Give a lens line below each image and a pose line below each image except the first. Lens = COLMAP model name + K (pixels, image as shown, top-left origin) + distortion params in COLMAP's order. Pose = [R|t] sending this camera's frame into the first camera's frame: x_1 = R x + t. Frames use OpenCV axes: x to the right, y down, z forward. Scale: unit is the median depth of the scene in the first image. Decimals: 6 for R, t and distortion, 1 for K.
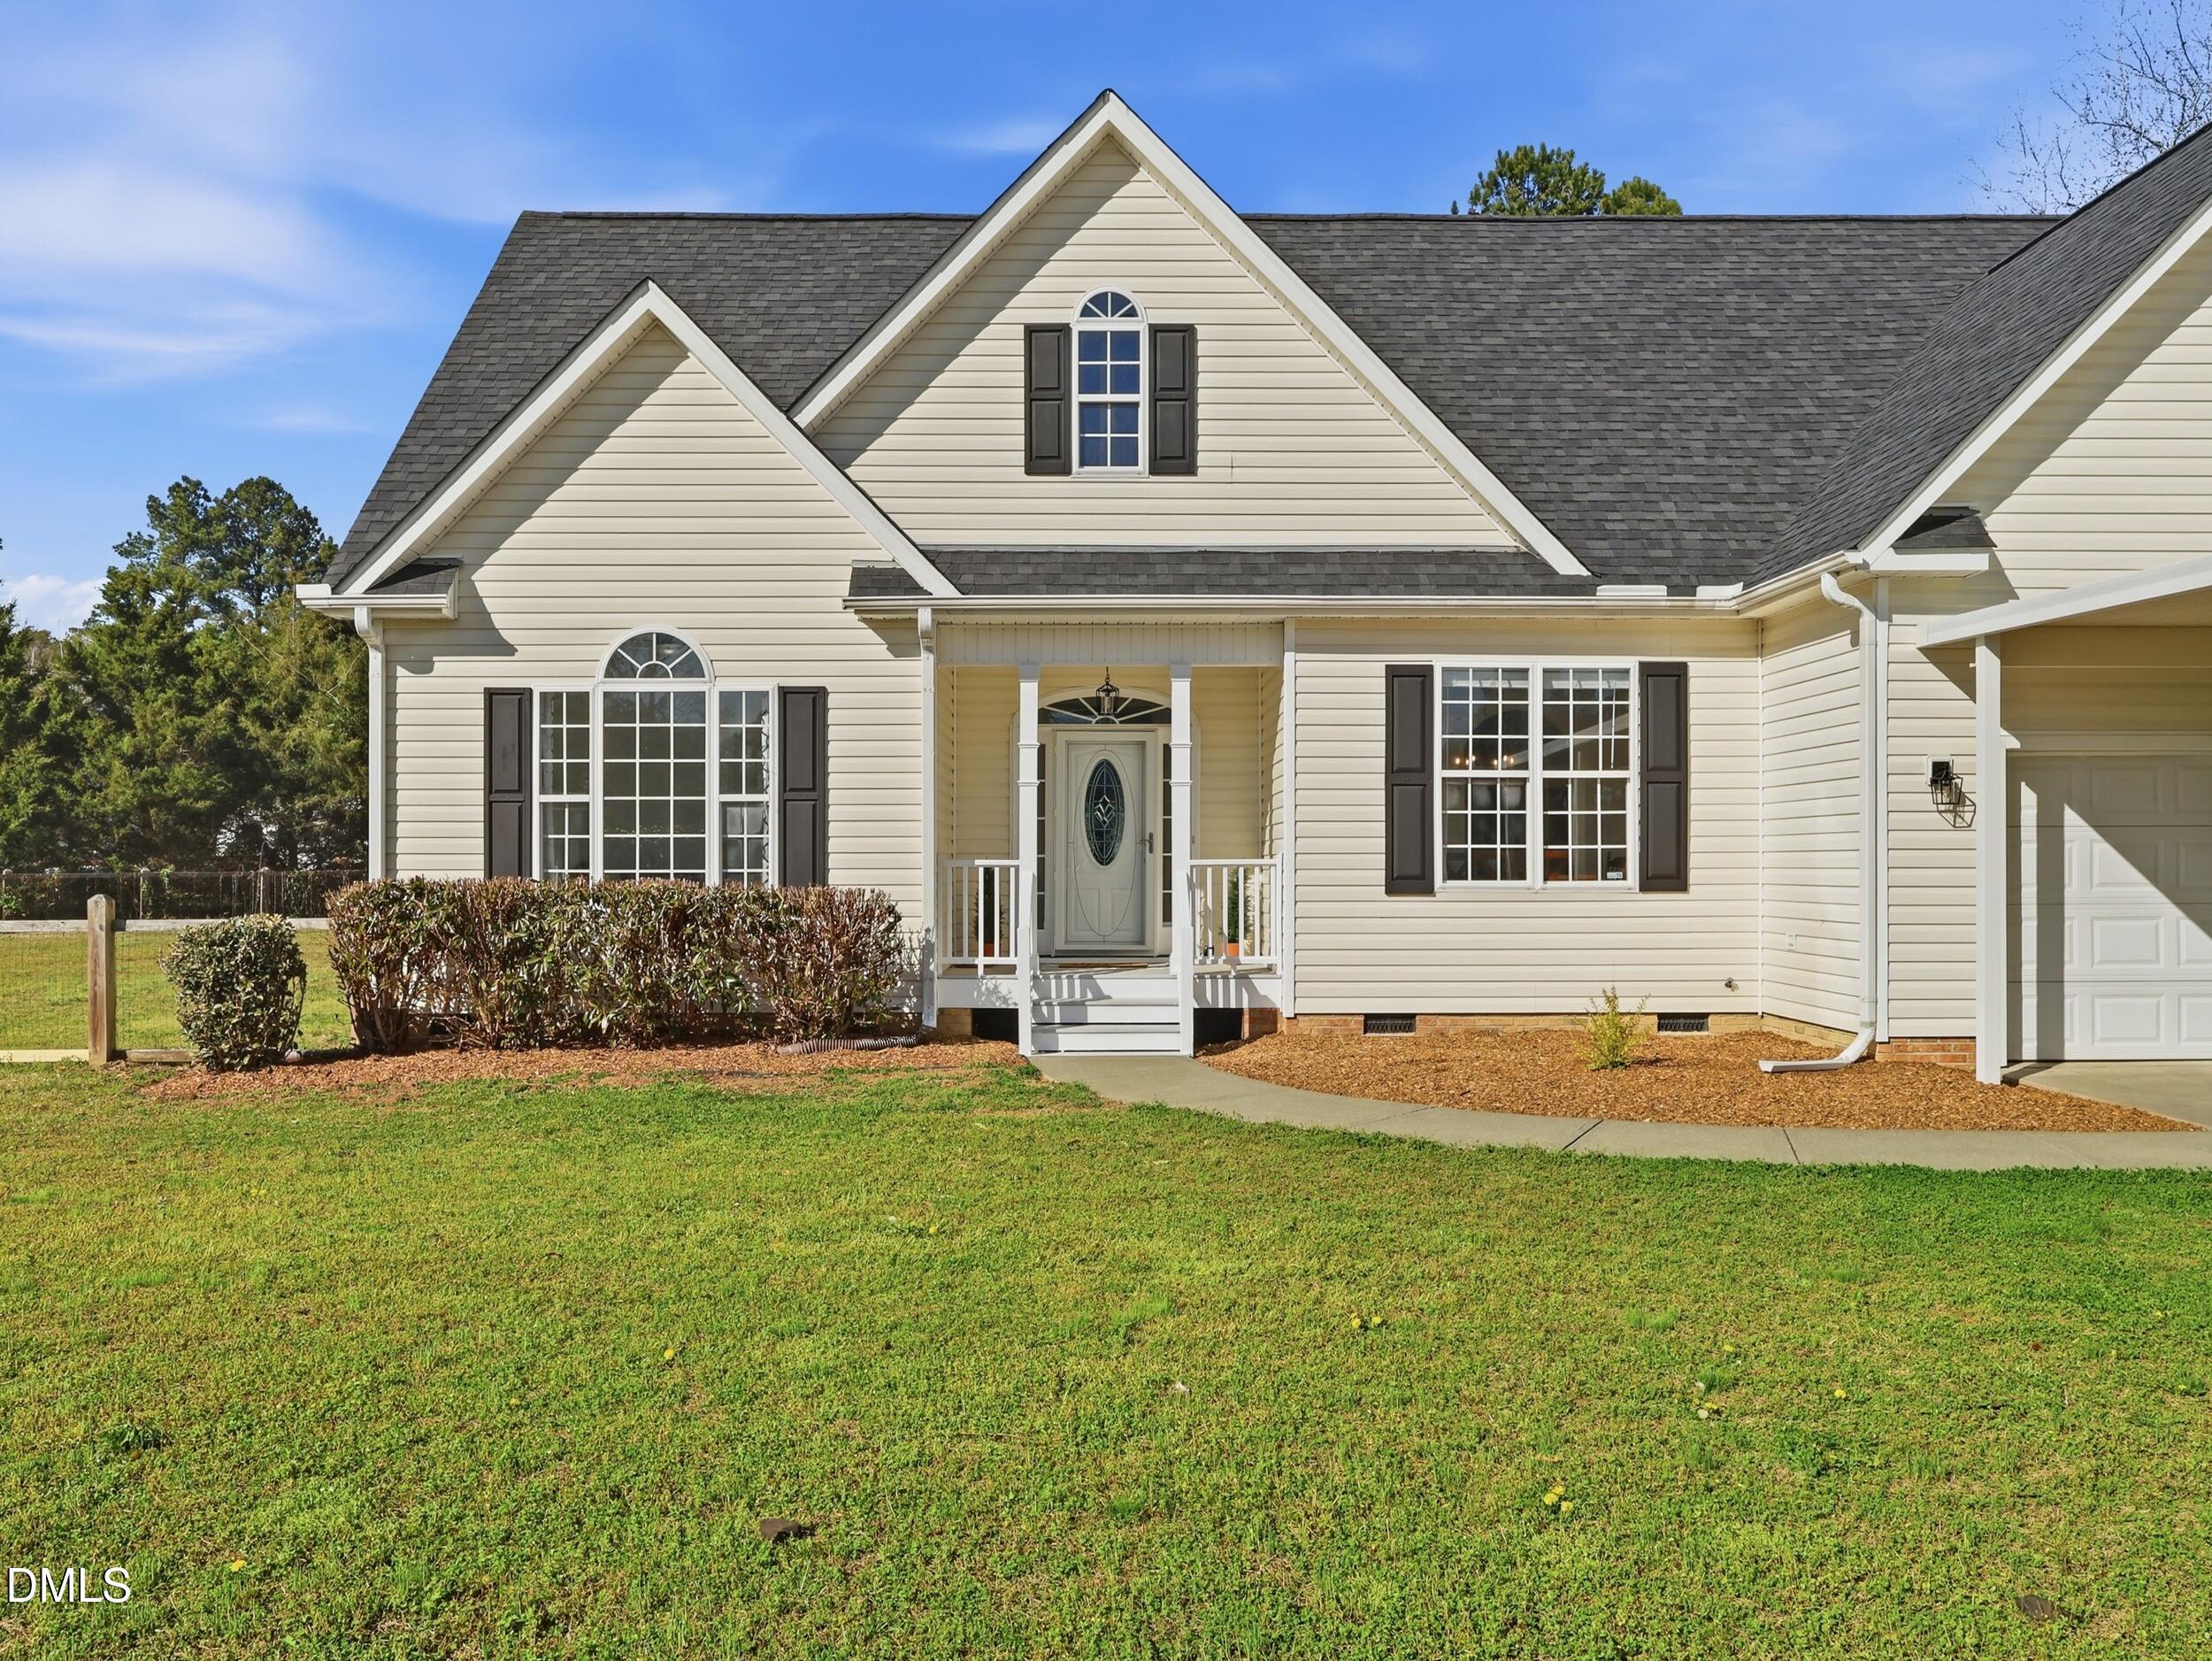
lens RADIAL K [[1707.3, 0, 1115.3], [0, 1707.3, 852.0], [0, 0, 1]] dist [0.010305, -0.003205]
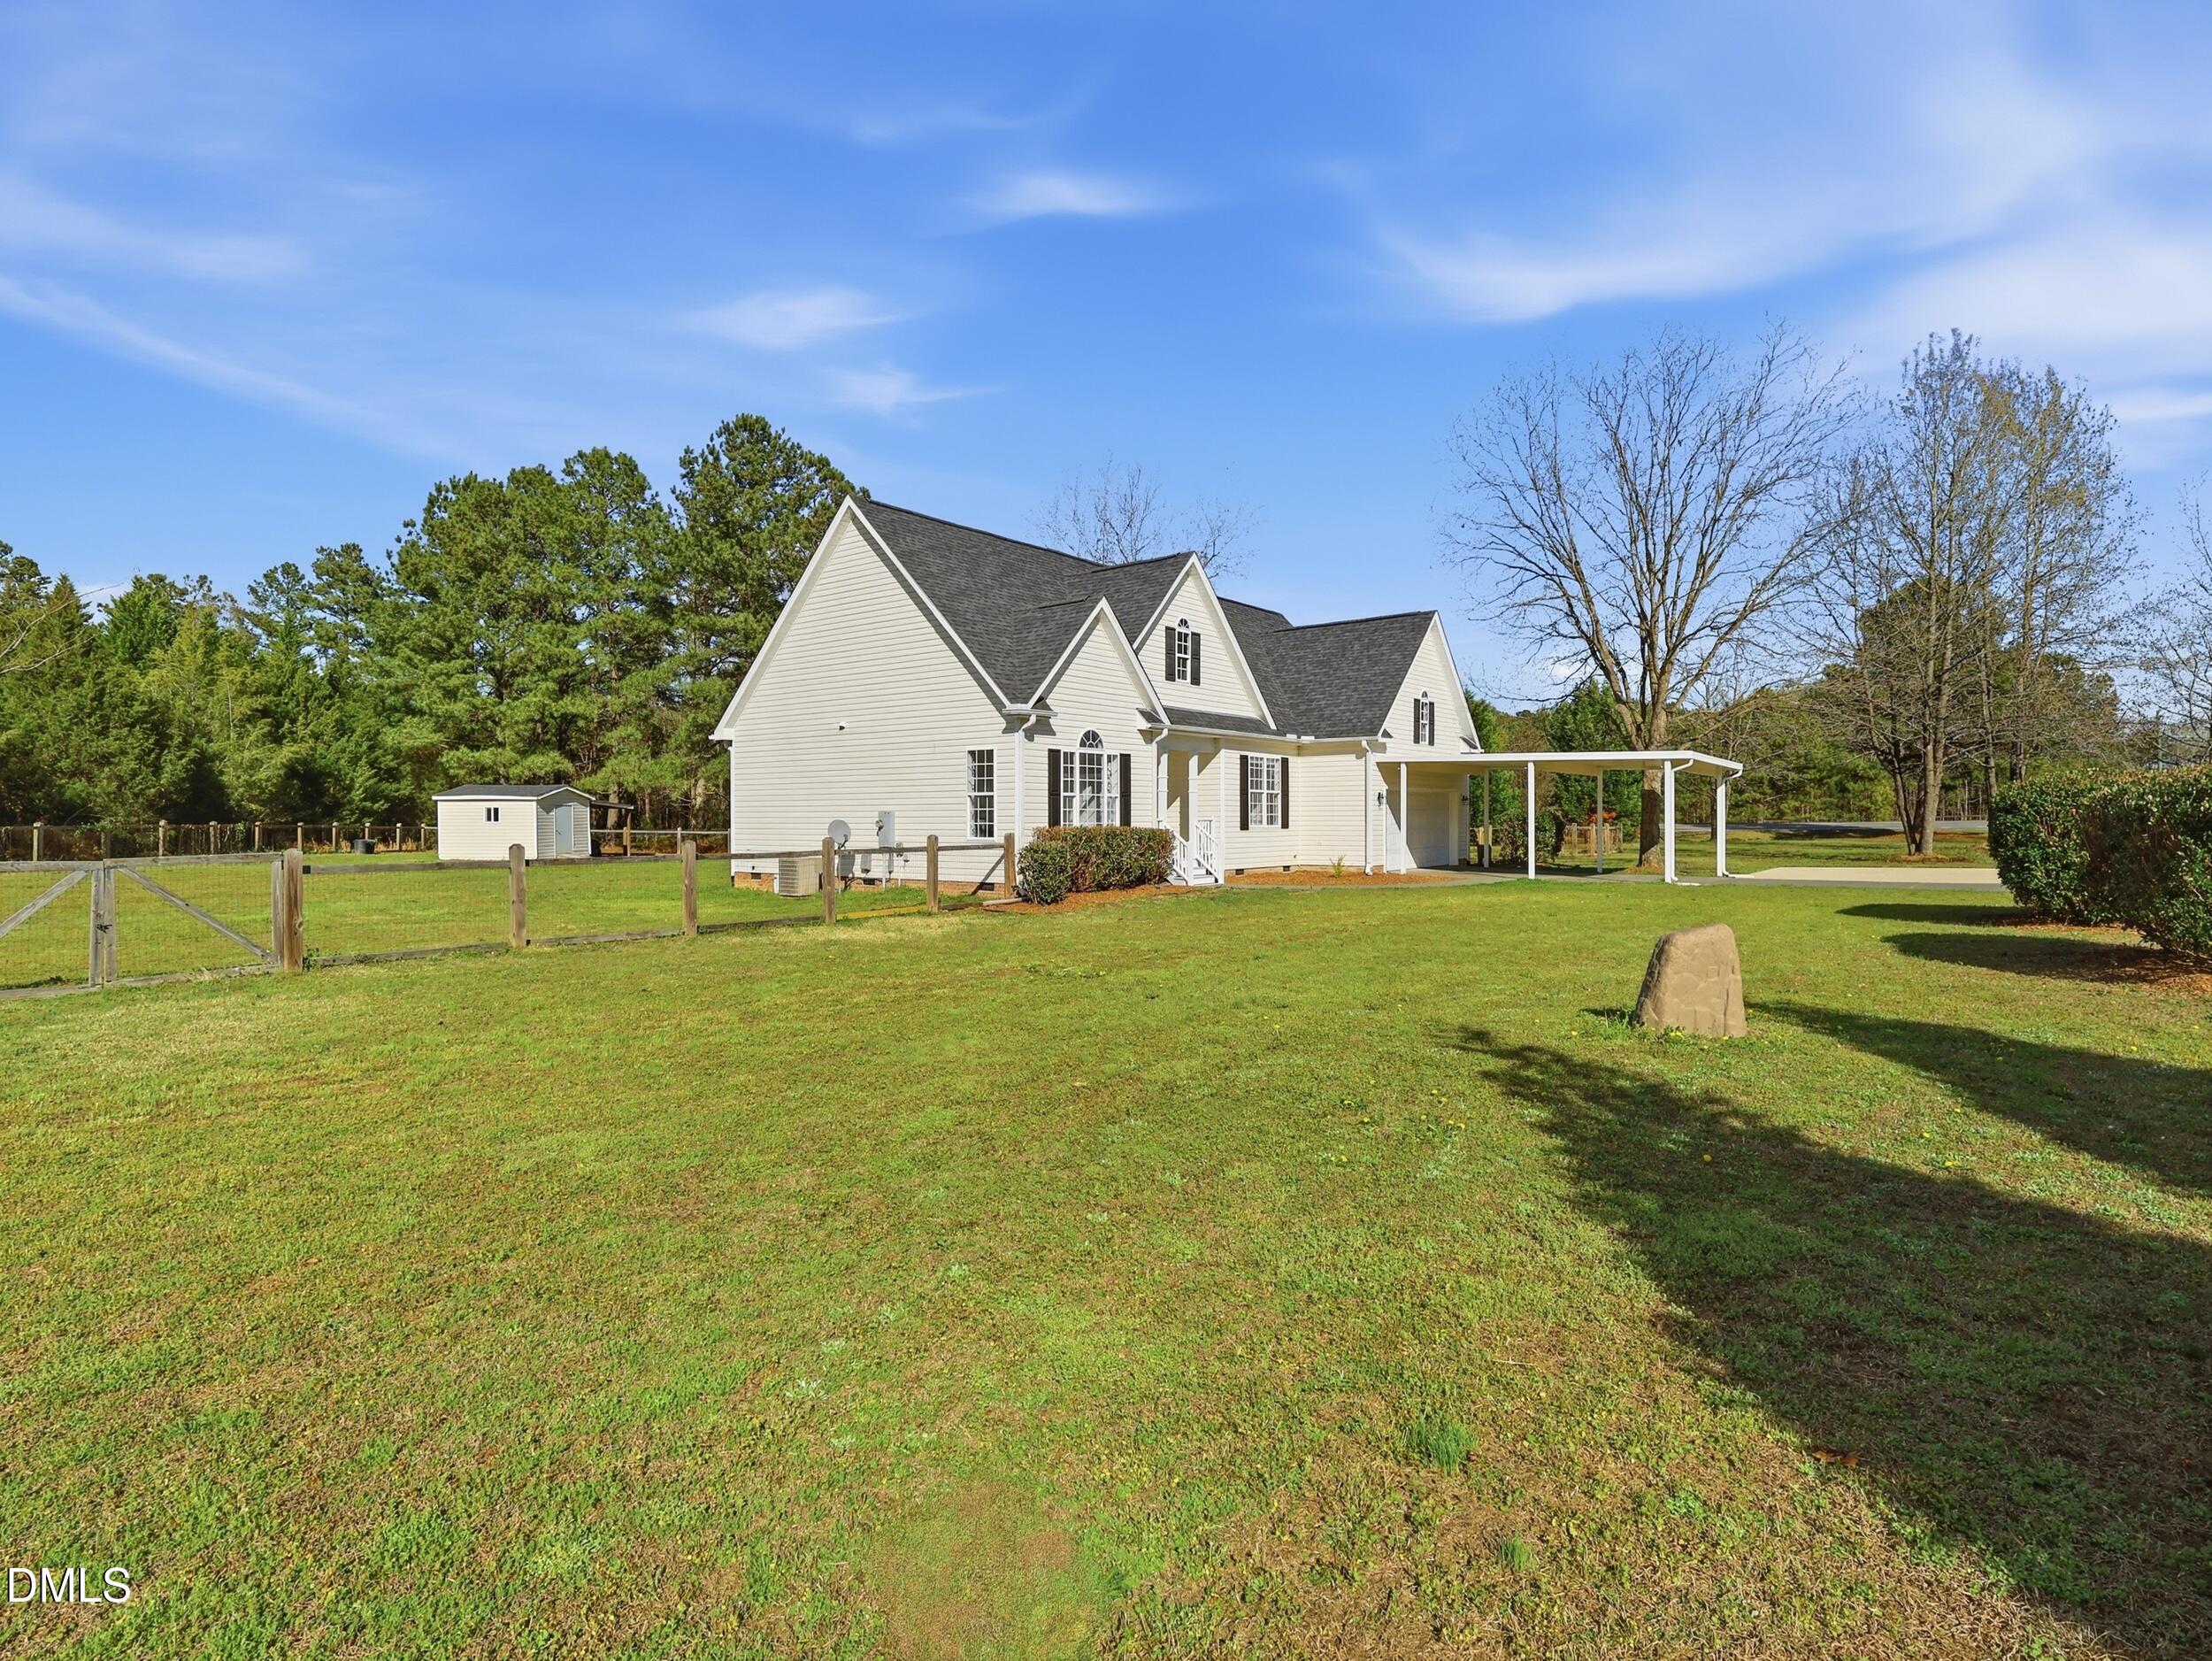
lens RADIAL K [[1158.8, 0, 1086.2], [0, 1158.8, 823.0], [0, 0, 1]] dist [0.002668, 0.001765]
pose [[0.632830, -0.002974, 0.774285, -1.622085], [-0.004863, 0.999958, 0.007815, -0.002358], [-0.774275, -0.008711, 0.632789, -0.097272]]
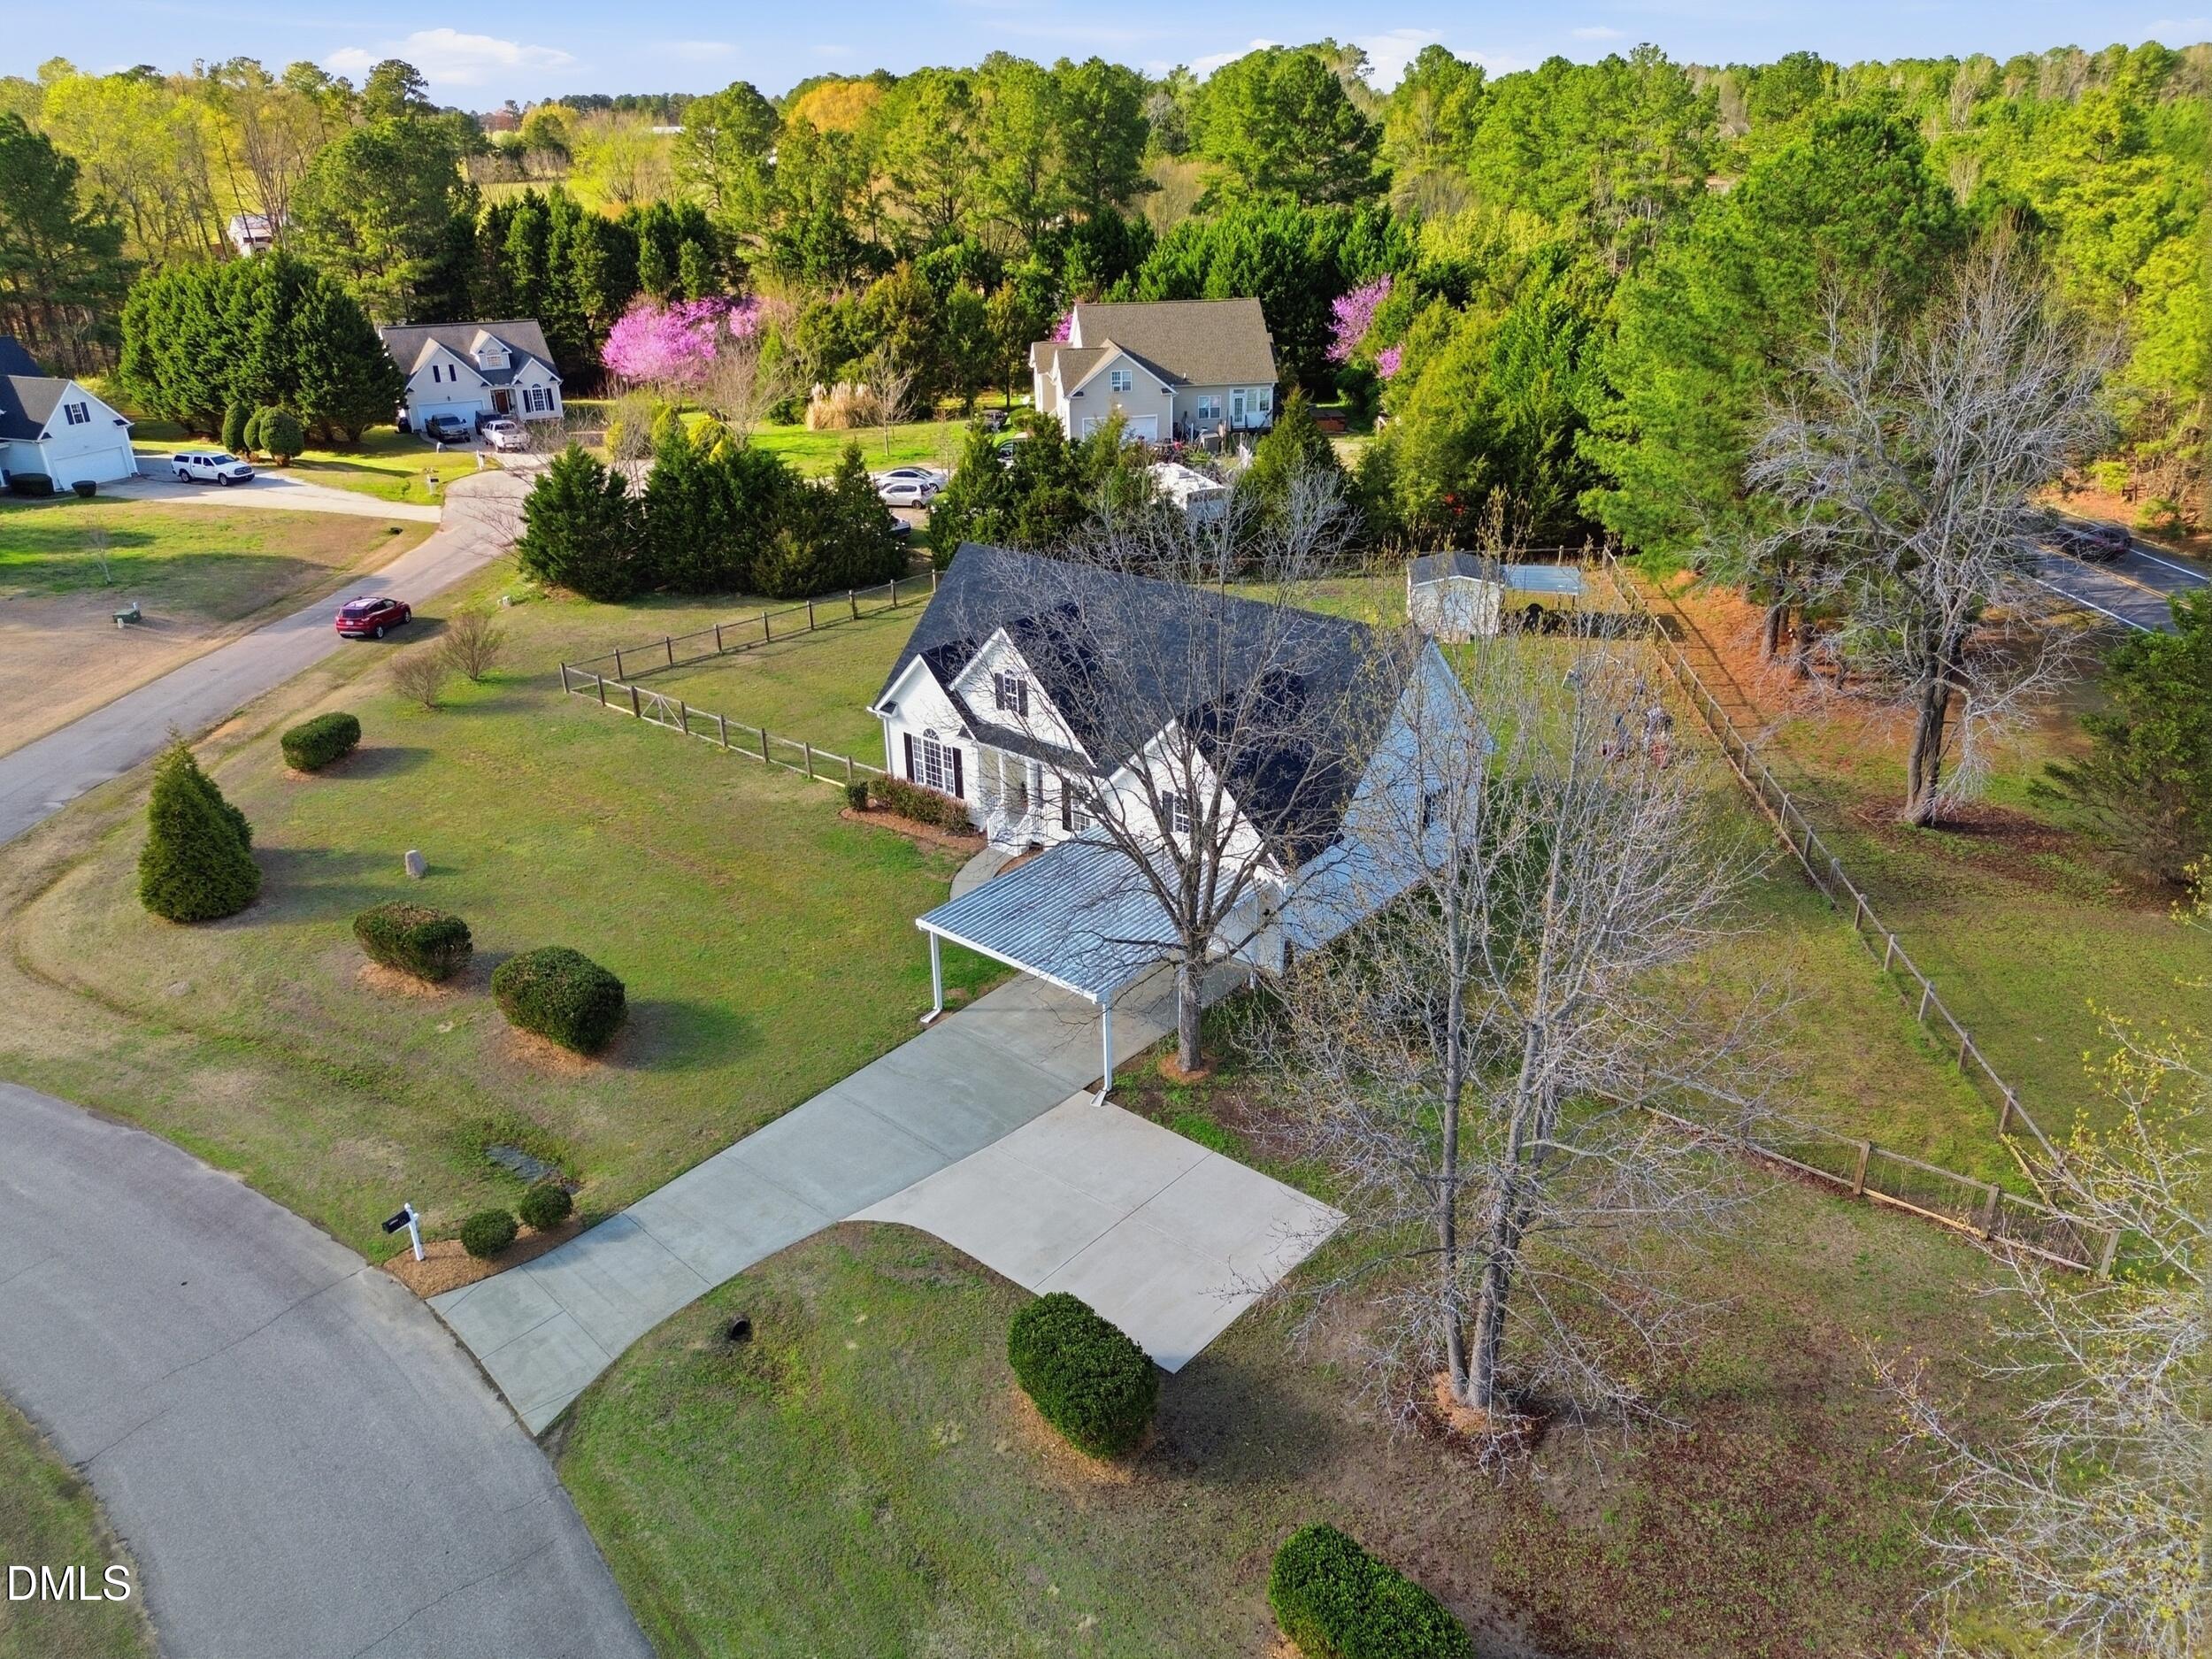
lens RADIAL K [[1543.8, 0, 1120.9], [0, 1543.8, 825.1], [0, 0, 1]] dist [0.070532, -0.048378]
pose [[0.764471, 0.256327, -0.591507, 2.401220], [0.017924, 0.908745, 0.416966, -1.491069], [0.644409, -0.329360, 0.690115, -1.403789]]
